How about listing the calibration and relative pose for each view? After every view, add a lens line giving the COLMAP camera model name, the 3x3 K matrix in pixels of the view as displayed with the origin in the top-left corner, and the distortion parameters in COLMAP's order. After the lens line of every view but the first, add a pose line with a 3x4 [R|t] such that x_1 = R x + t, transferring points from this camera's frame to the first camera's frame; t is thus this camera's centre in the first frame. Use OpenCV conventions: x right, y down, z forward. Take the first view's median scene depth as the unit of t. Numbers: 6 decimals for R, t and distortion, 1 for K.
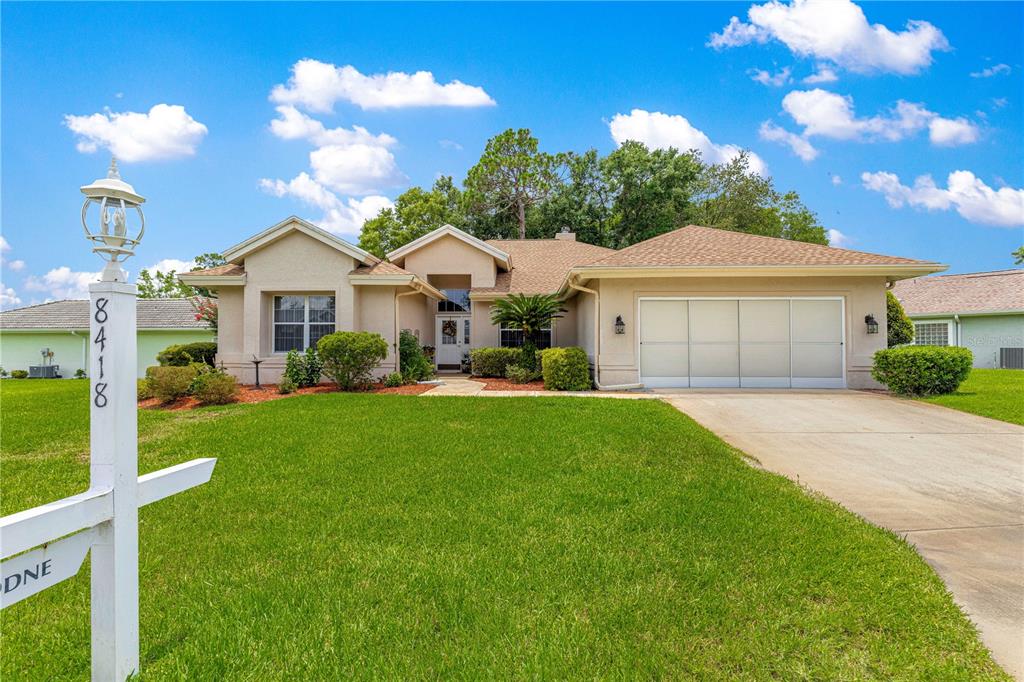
lens RADIAL K [[461.8, 0, 512.0], [0, 461.8, 341.0], [0, 0, 1]] dist [0.004965, 0.000189]
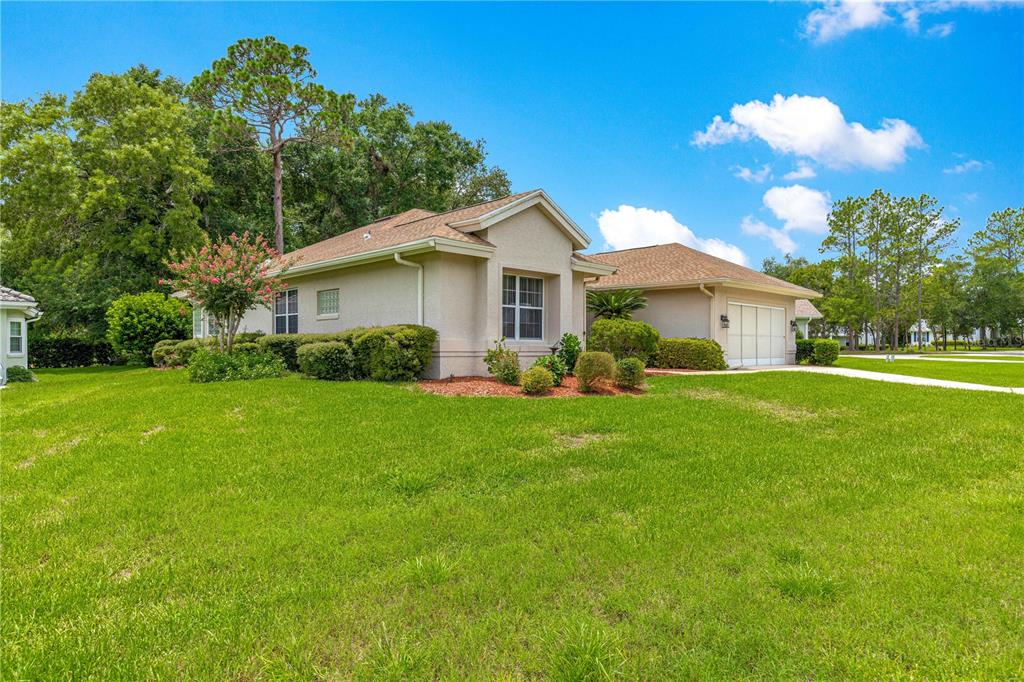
lens RADIAL K [[589.3, 0, 510.7], [0, 589.3, 344.9], [0, 0, 1]] dist [-0.000305, 0.002101]
pose [[0.696232, 0.003235, 0.717809, -1.043650], [-0.021147, 0.999648, 0.016007, 0.014356], [-0.717505, -0.026324, 0.696056, 0.177188]]
